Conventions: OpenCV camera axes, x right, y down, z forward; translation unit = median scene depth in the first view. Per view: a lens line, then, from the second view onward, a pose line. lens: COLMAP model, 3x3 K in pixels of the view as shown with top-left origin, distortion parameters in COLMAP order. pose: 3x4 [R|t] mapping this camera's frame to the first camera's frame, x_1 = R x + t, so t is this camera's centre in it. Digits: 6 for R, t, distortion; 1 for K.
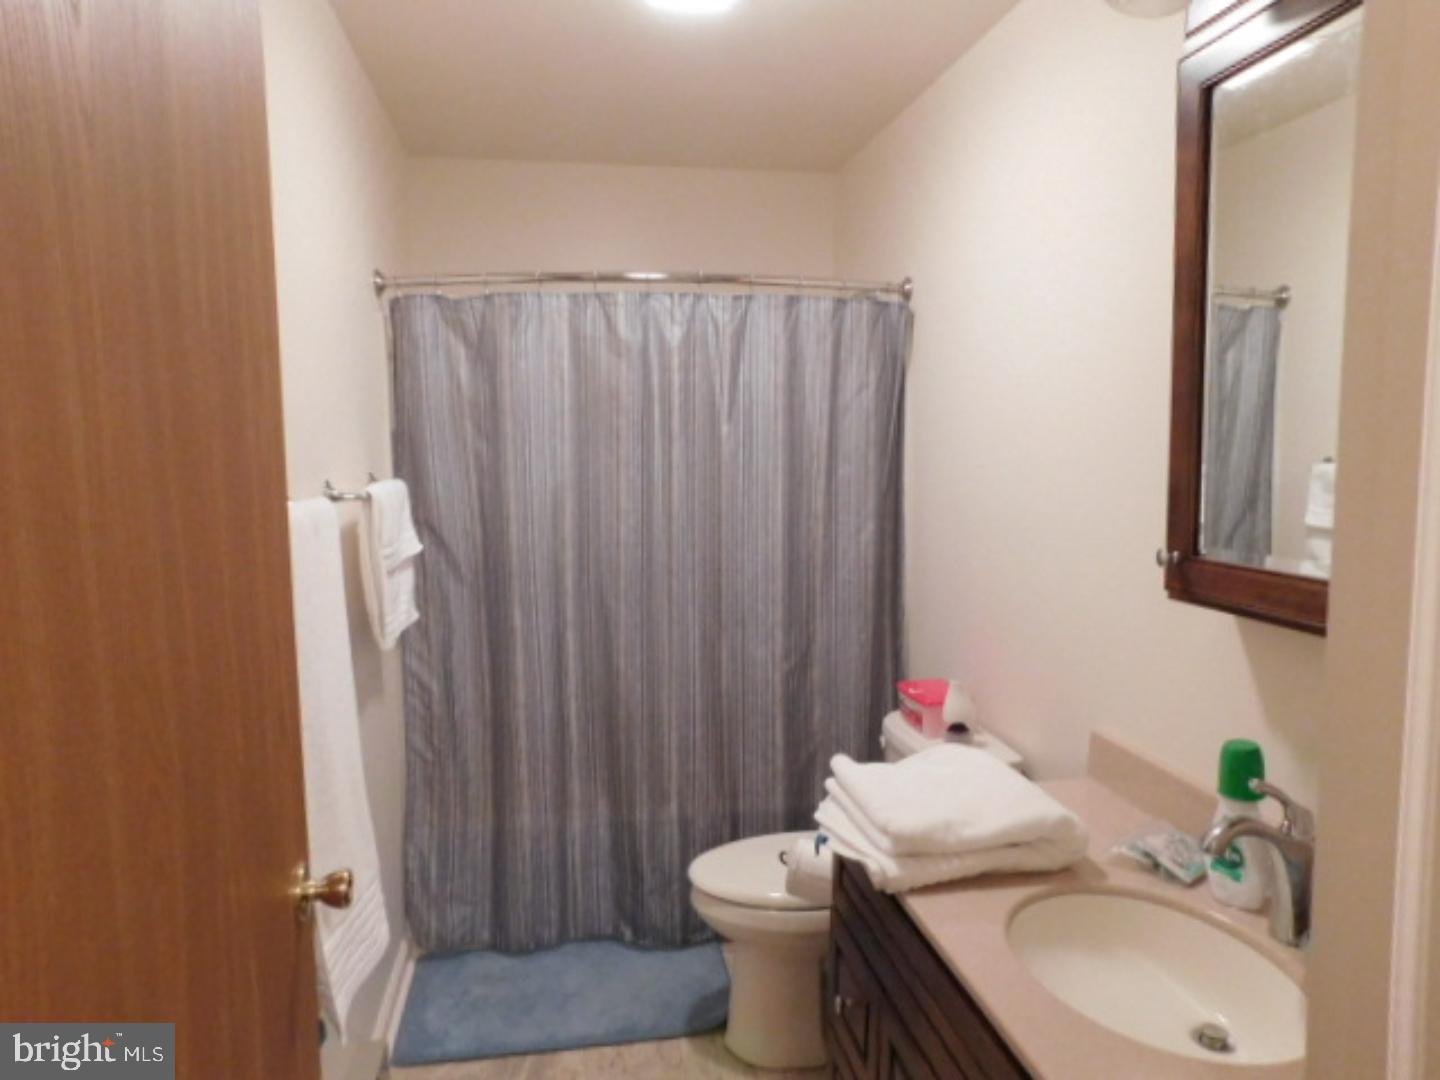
lens RADIAL K [[963.3, 0, 720.0], [0, 963.3, 540.0], [0, 0, 1]] dist [0.000385, 0.001336]
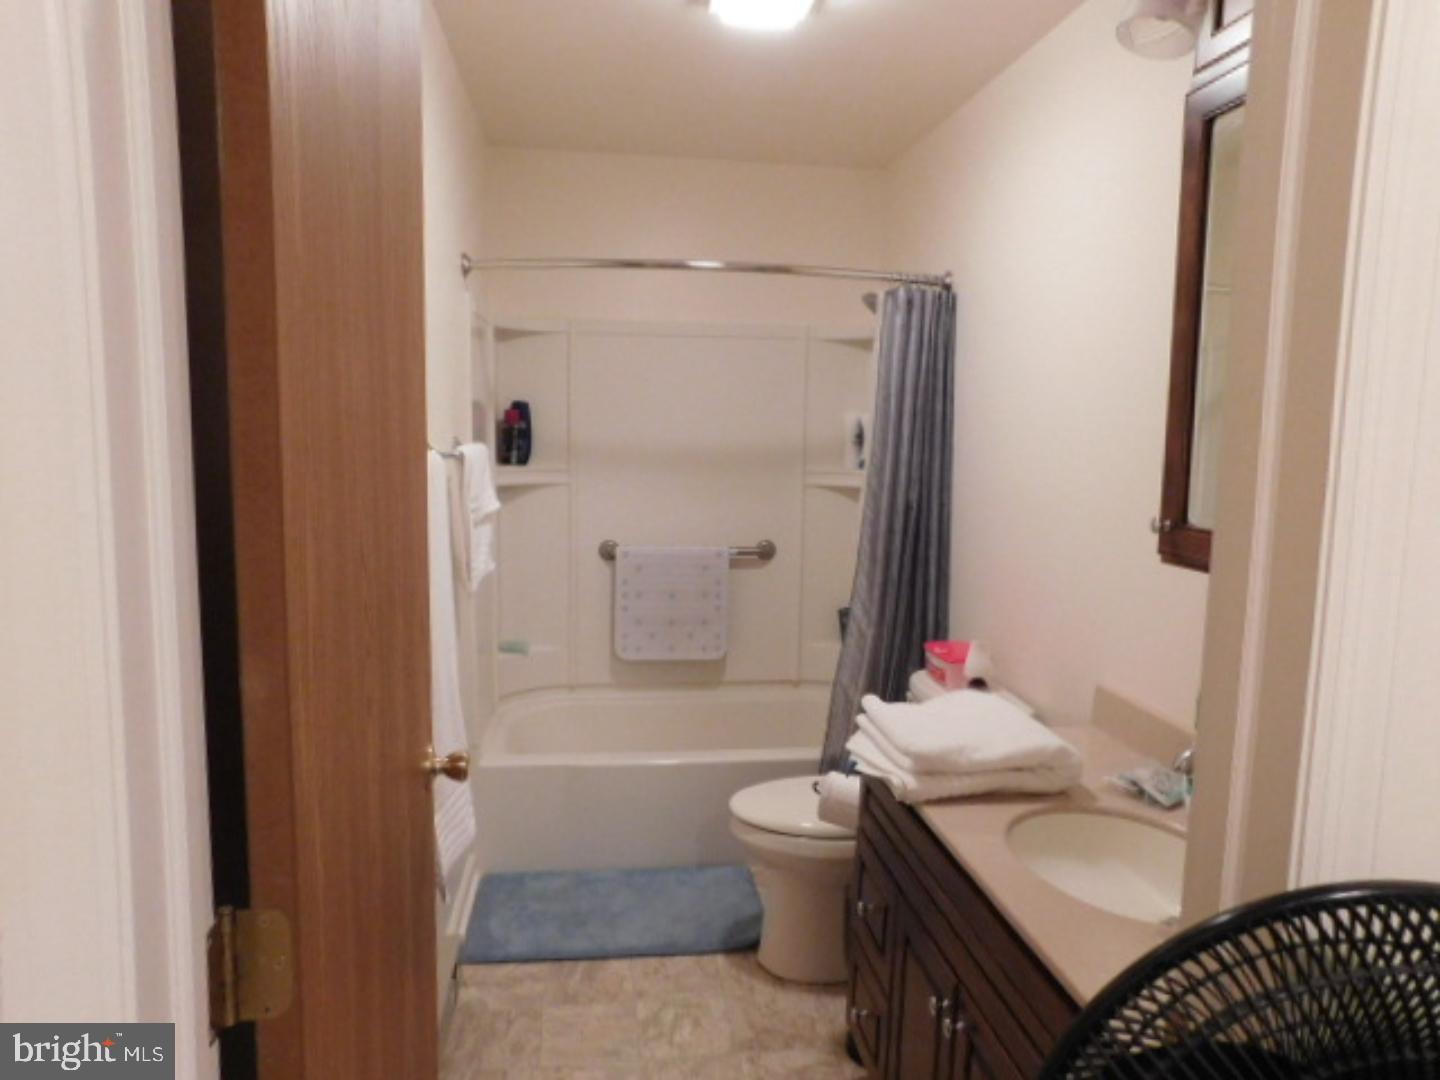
lens RADIAL K [[979.6, 0, 720.0], [0, 979.6, 540.0], [0, 0, 1]] dist [-0.003605, -0.001344]
pose [[0.998854, 0.033406, -0.034273, -0.020472], [-0.032896, 0.999341, 0.015314, 0.031445], [0.034762, -0.014169, 0.999295, -0.173895]]
